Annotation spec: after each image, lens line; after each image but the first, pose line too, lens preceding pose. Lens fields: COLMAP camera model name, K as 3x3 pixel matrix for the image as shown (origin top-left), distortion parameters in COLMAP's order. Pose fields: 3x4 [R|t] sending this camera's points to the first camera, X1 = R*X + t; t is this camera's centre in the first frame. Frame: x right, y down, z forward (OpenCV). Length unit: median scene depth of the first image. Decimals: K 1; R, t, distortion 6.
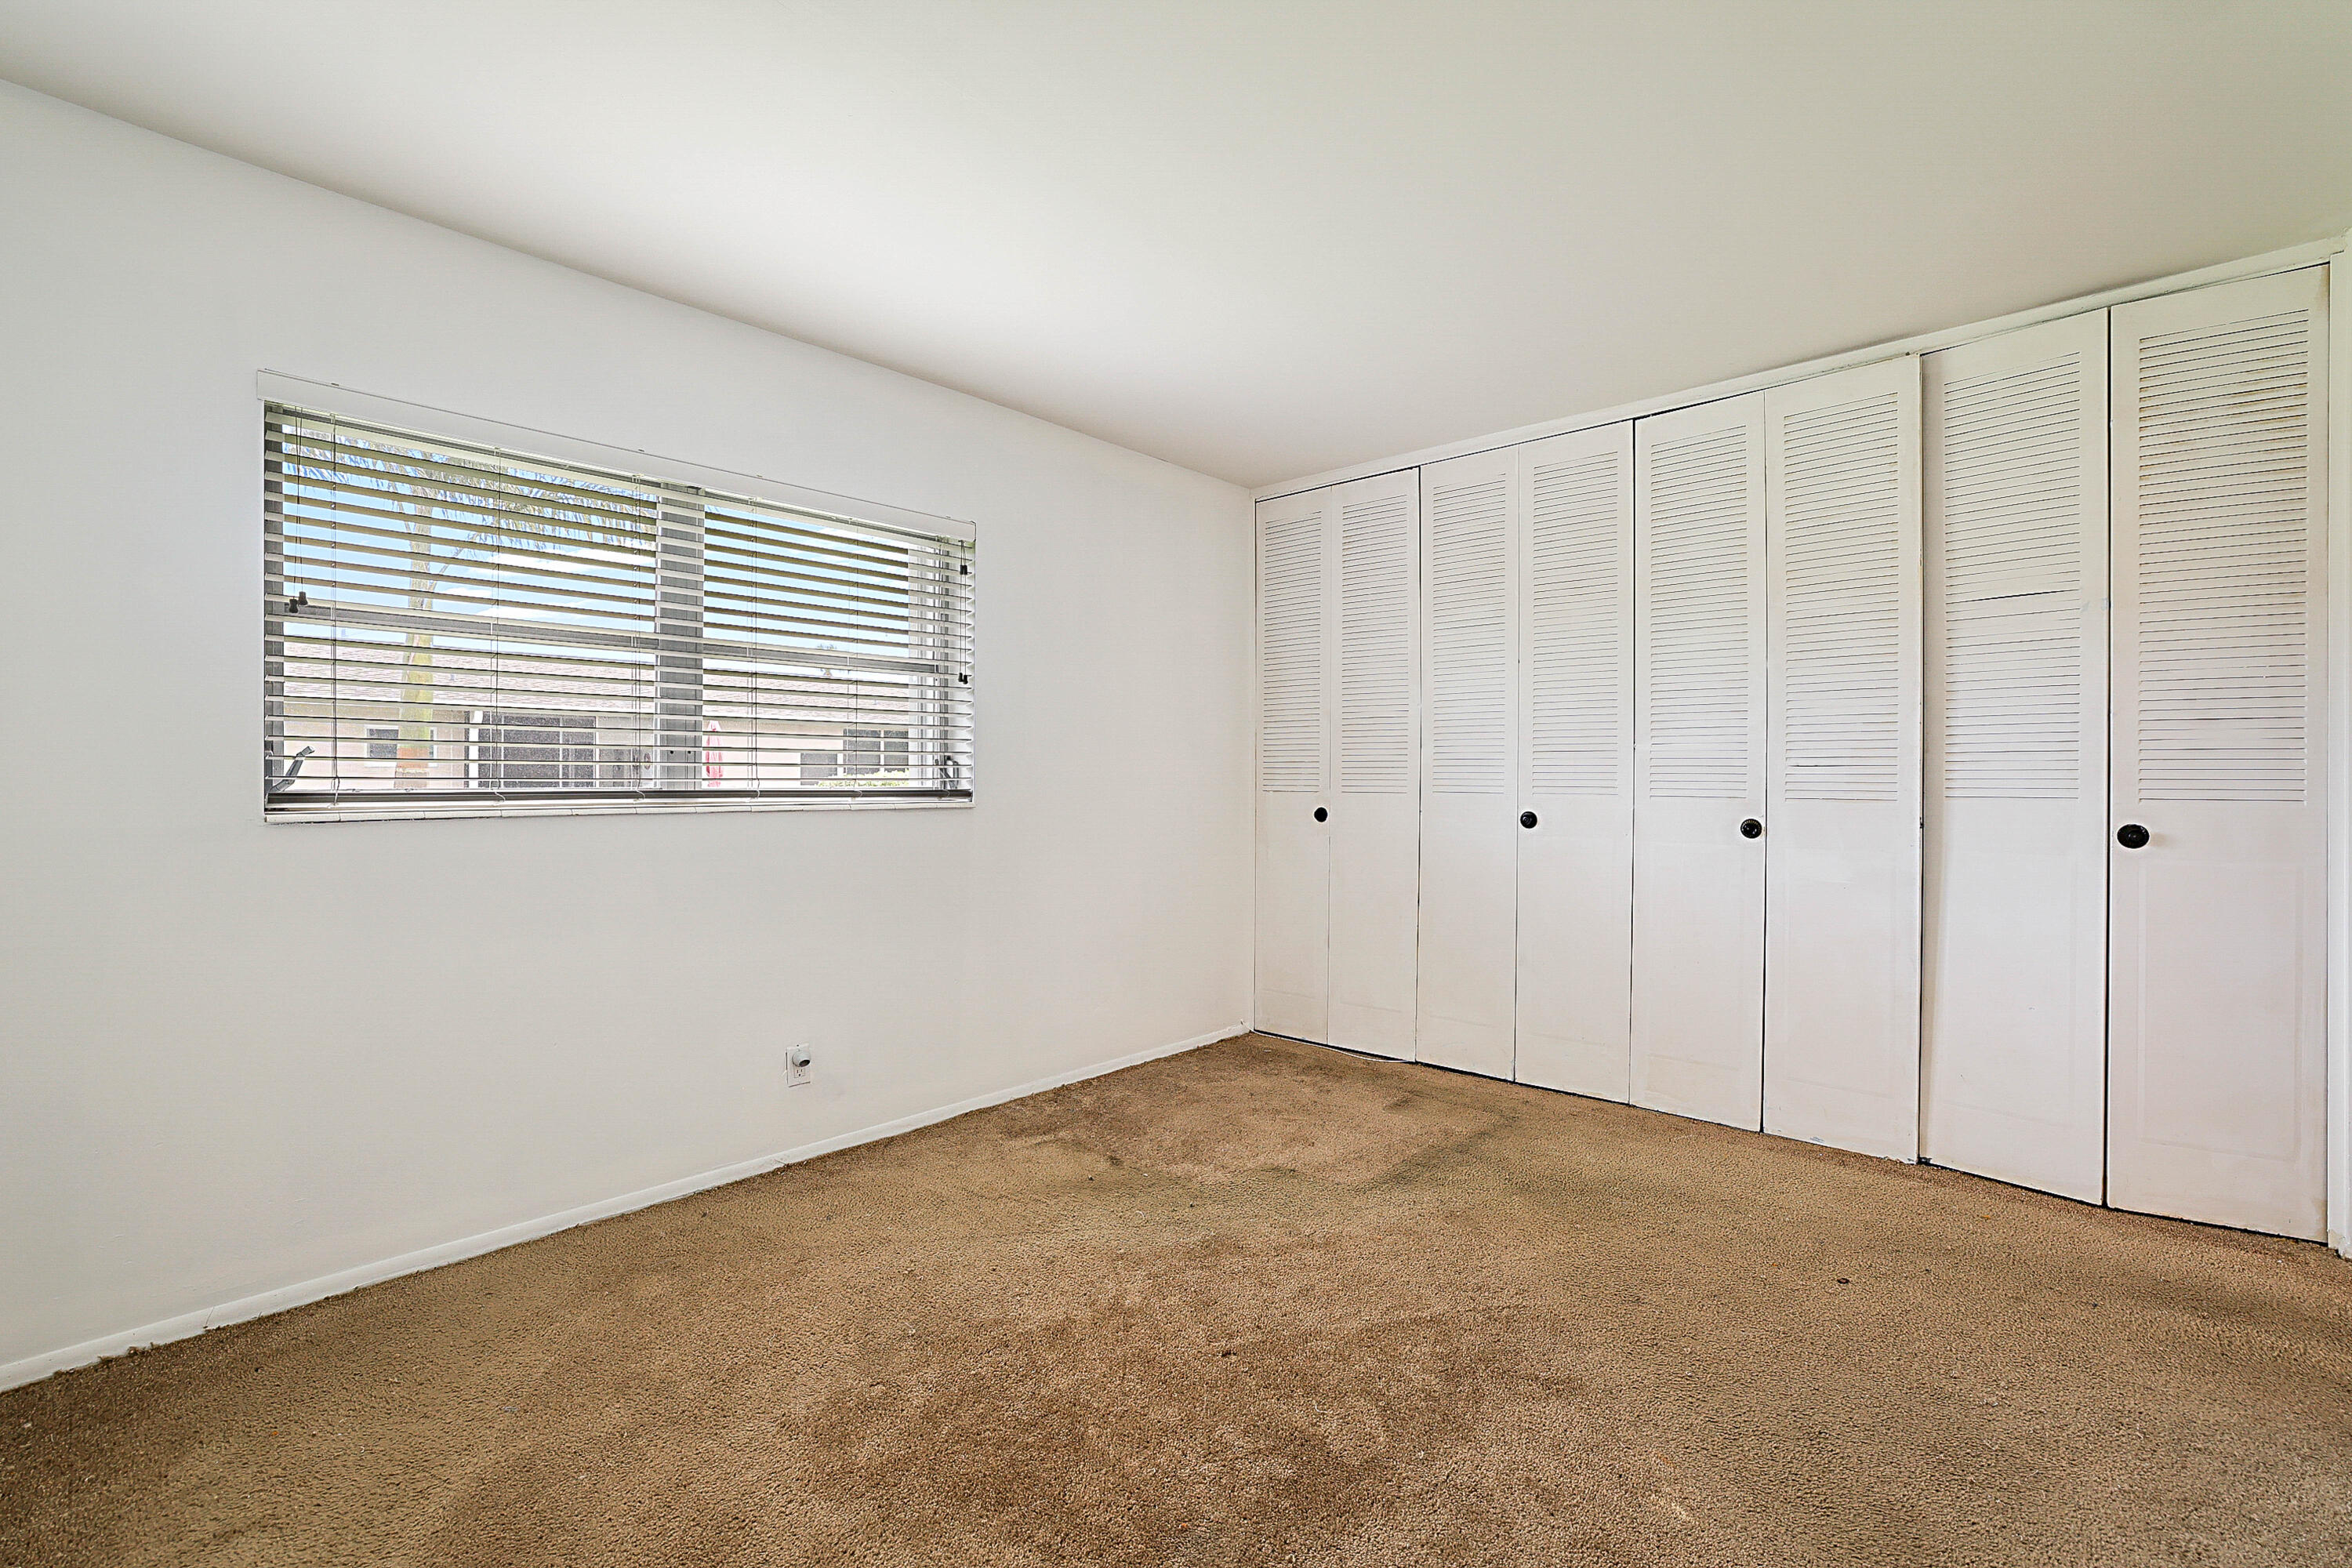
lens RADIAL K [[1057.5, 0, 1181.4], [0, 1057.5, 782.4], [0, 0, 1]] dist [-0.002830, 0.000351]
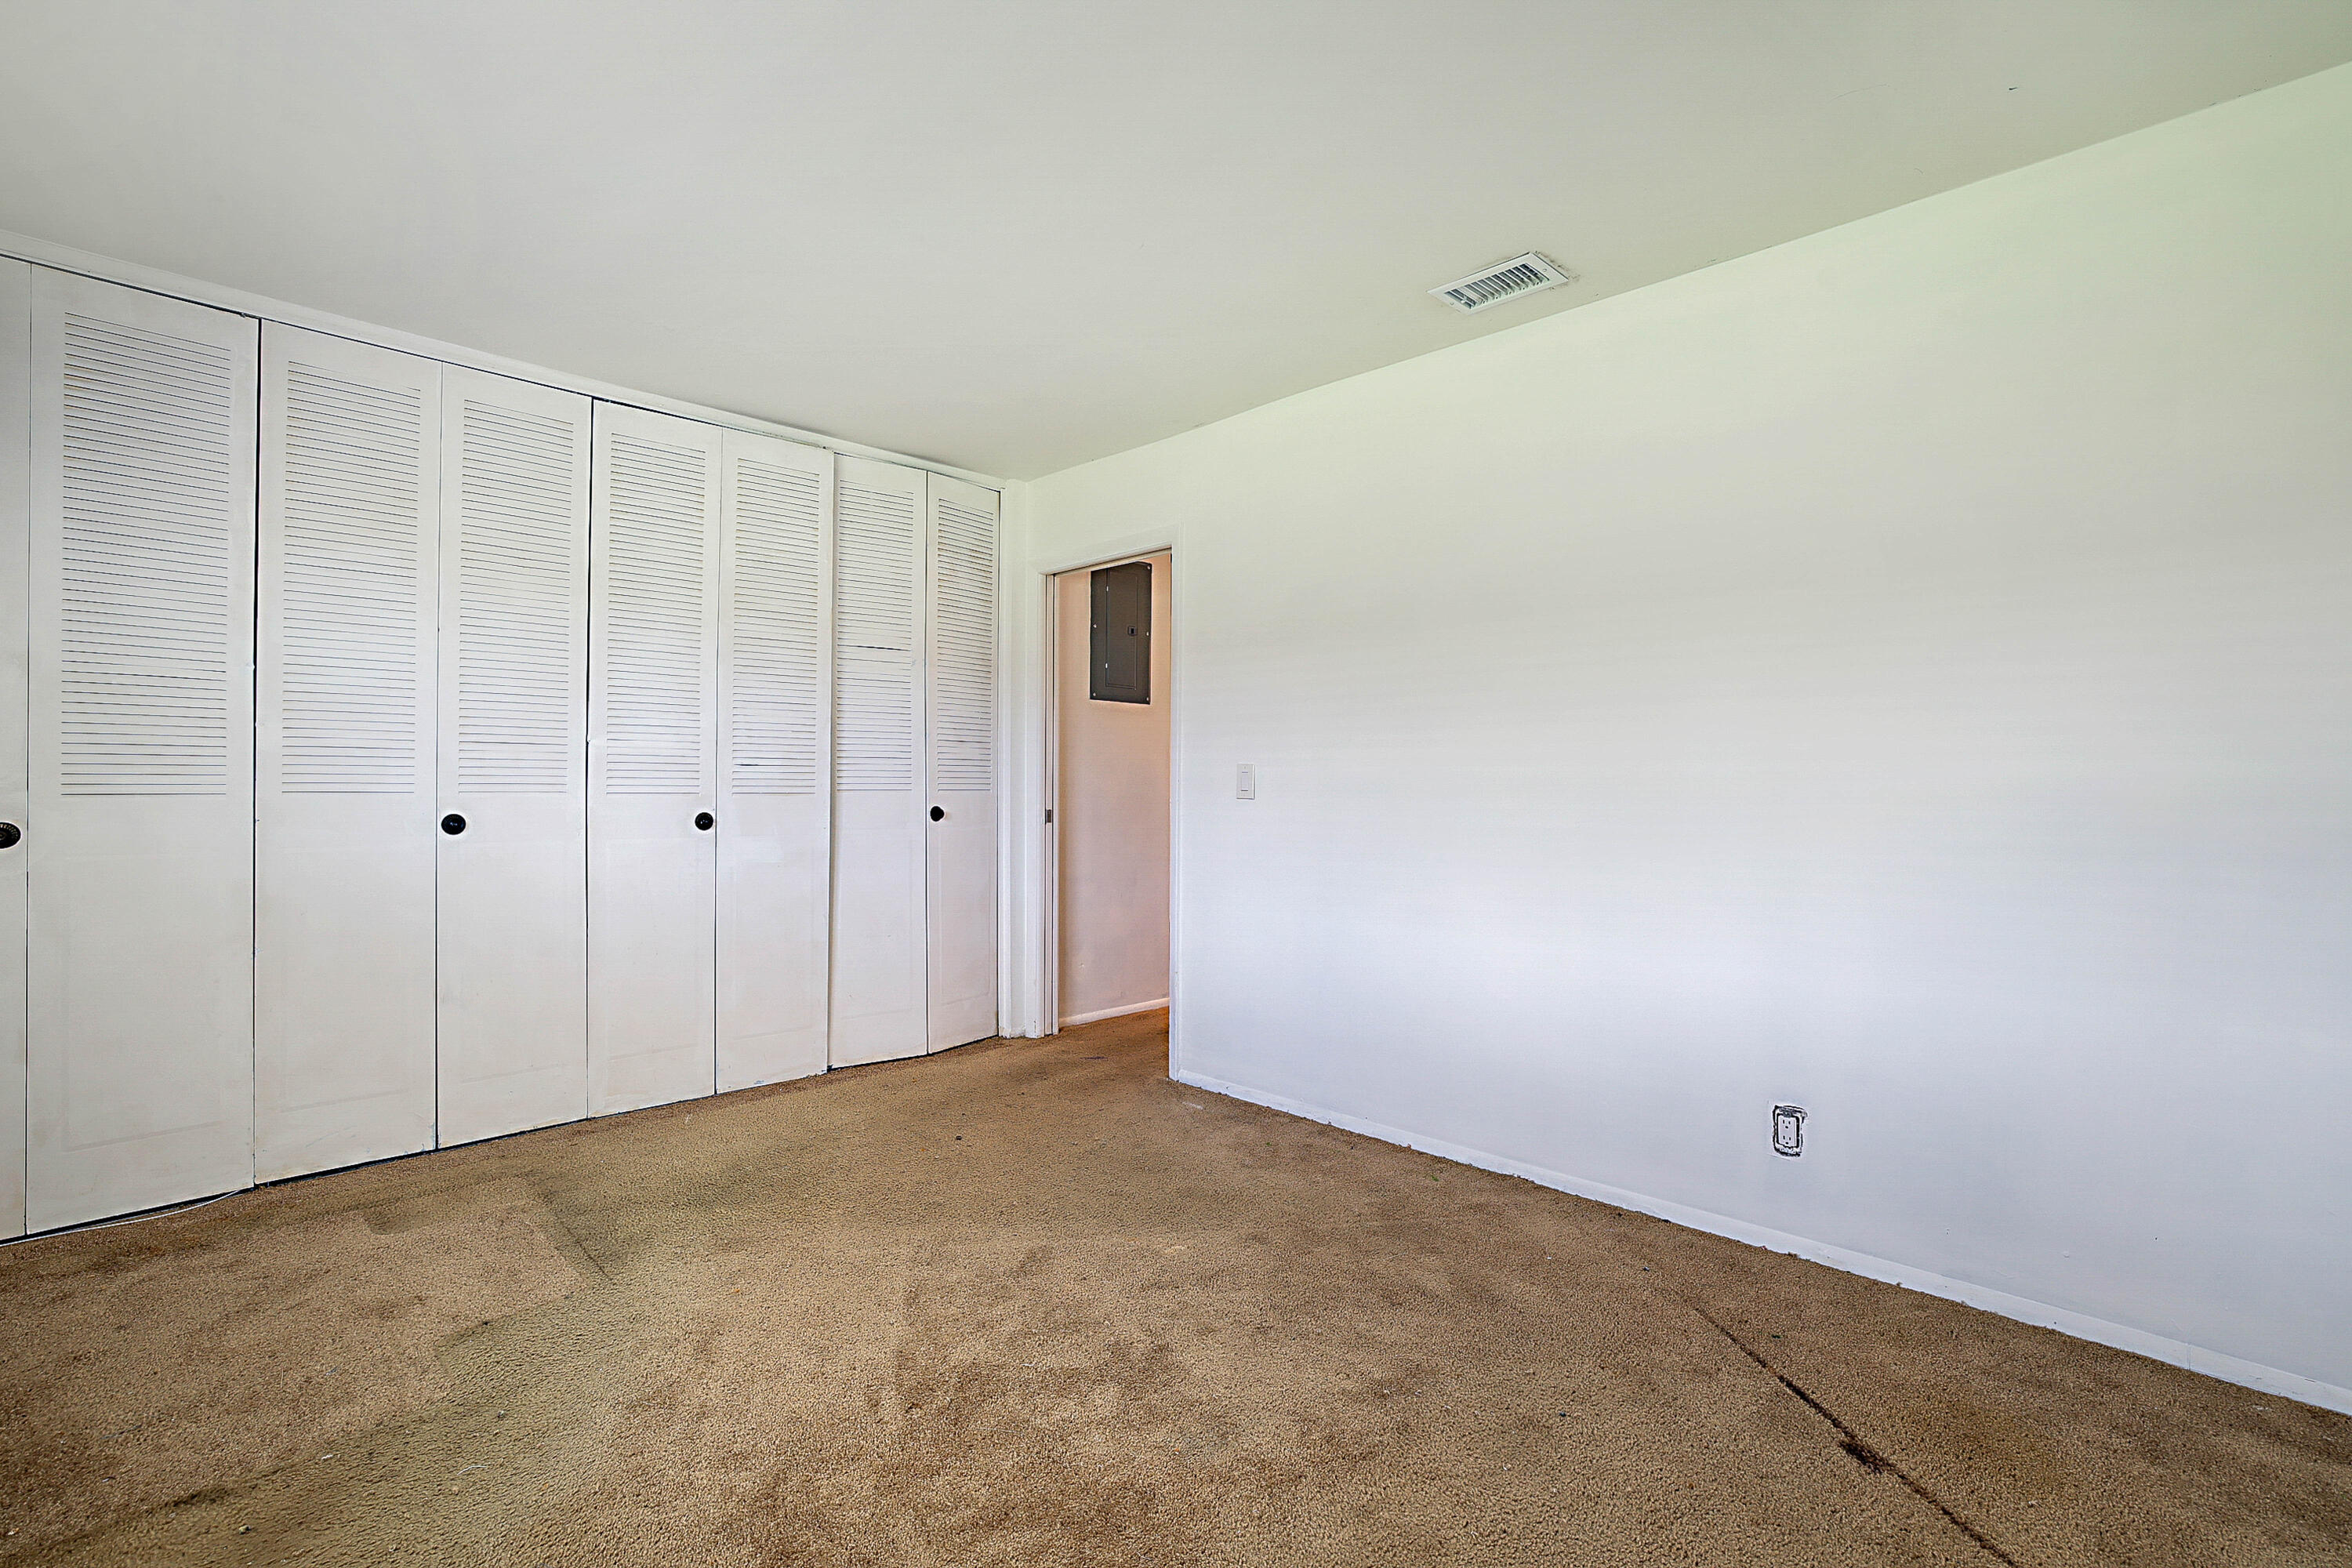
lens RADIAL K [[1057.5, 0, 1181.4], [0, 1057.5, 782.4], [0, 0, 1]] dist [-0.002830, 0.000351]
pose [[0.052148, -0.003221, 0.998634, -0.551179], [-0.002574, 0.999991, 0.003360, -0.001634], [-0.998636, -0.002746, 0.052139, 0.469307]]
